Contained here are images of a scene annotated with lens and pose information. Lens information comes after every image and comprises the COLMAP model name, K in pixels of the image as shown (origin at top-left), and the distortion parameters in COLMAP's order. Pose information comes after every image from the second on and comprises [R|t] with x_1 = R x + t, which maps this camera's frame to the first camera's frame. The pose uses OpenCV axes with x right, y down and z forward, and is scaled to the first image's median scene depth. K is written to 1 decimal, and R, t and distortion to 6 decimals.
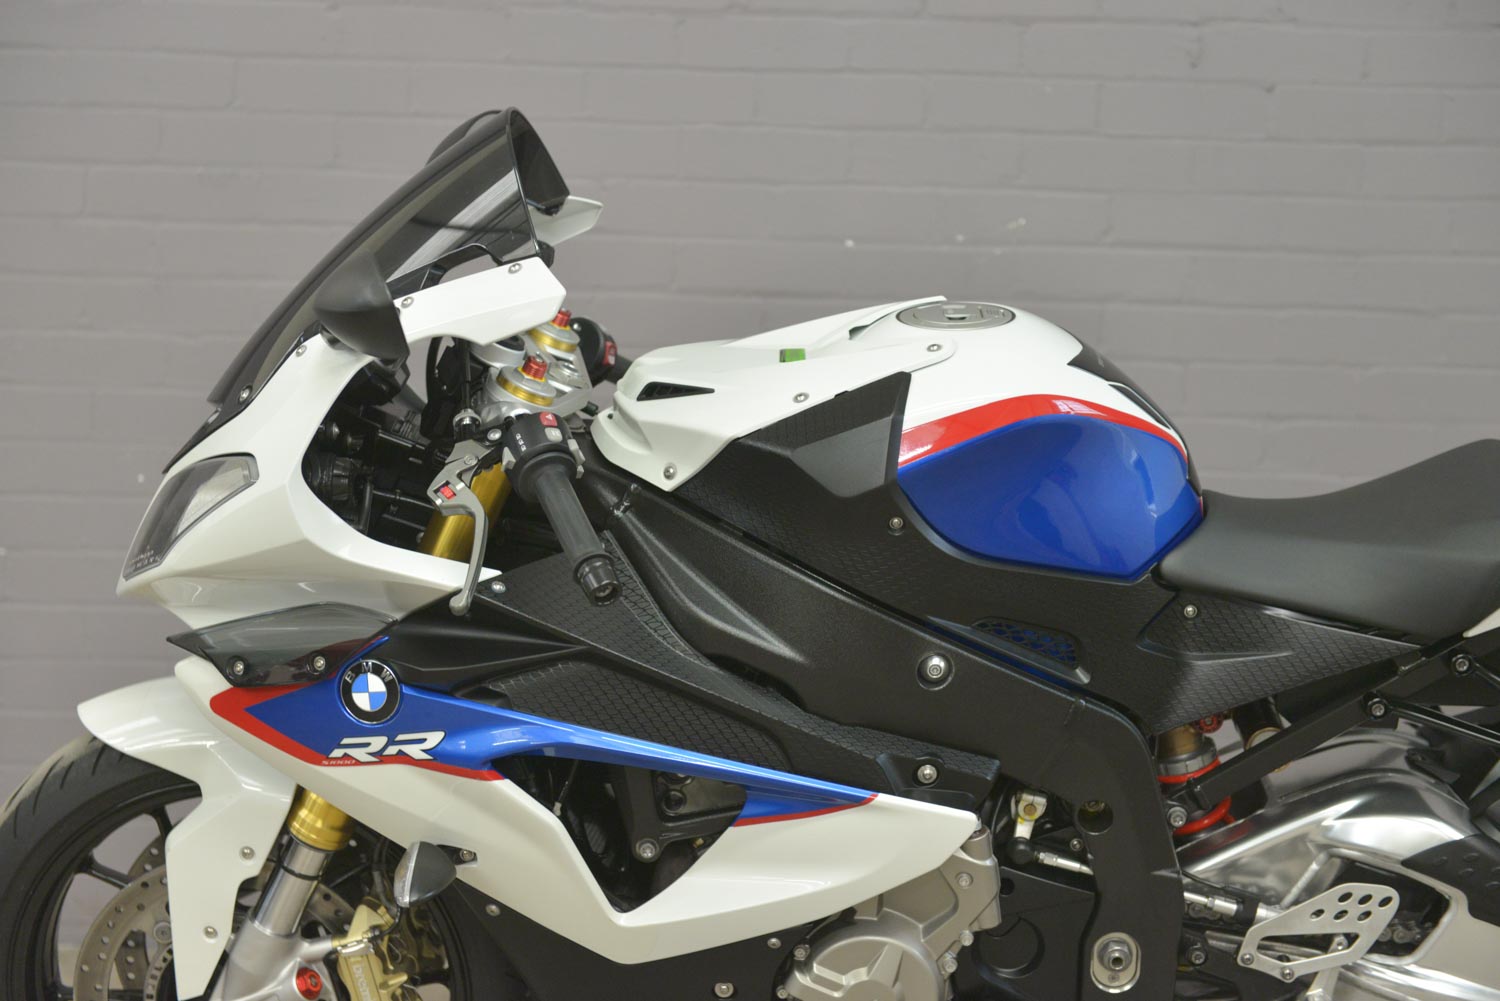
lens RADIAL K [[2576.8, 0, 751.1], [0, 2576.8, 501.6], [0, 0, 1]] dist [0.124388, 0.000000]
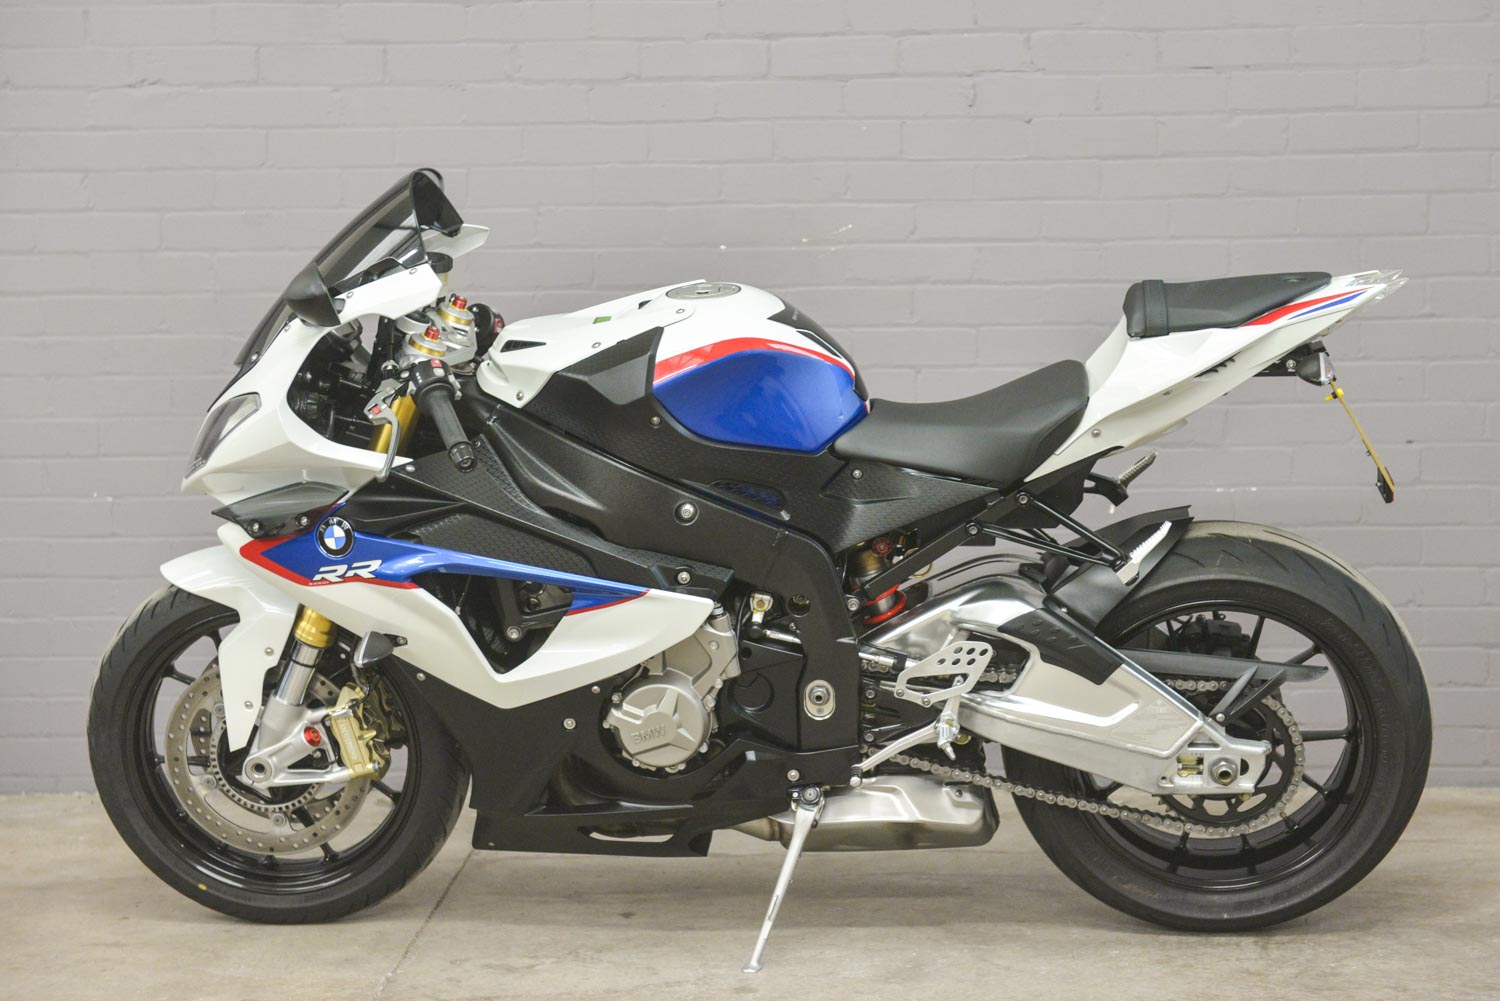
lens RADIAL K [[2882.5, 0, 776.2], [0, 2882.5, 498.7], [0, 0, 1]] dist [0.123488, 0.000000]
pose [[0.997905, -0.035657, -0.053983, 0.213275], [0.034859, 0.999270, -0.015641, 0.082648], [0.054501, 0.013727, 0.998419, -0.744525]]
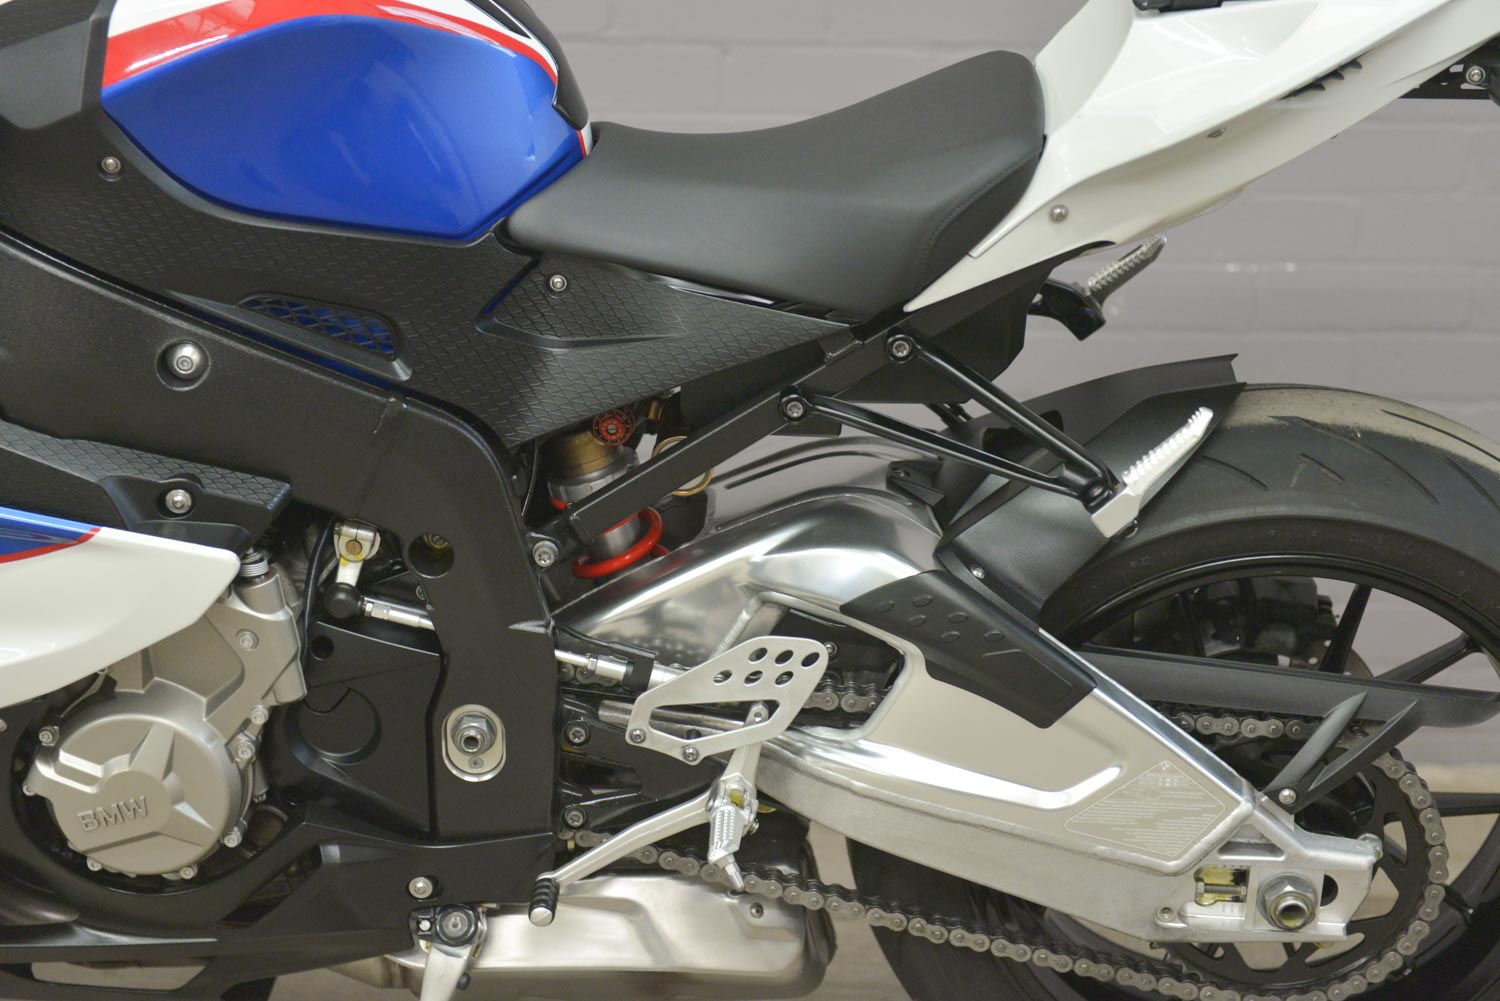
lens RADIAL K [[3023.1, 0, 743.8], [0, 3023.1, 489.0], [0, 0, 1]] dist [0.114136, 0.000000]
pose [[0.999723, -0.009550, -0.021506, 0.240727], [0.011546, 0.995439, 0.094700, 0.019136], [0.020503, -0.094923, 0.995273, 0.117949]]
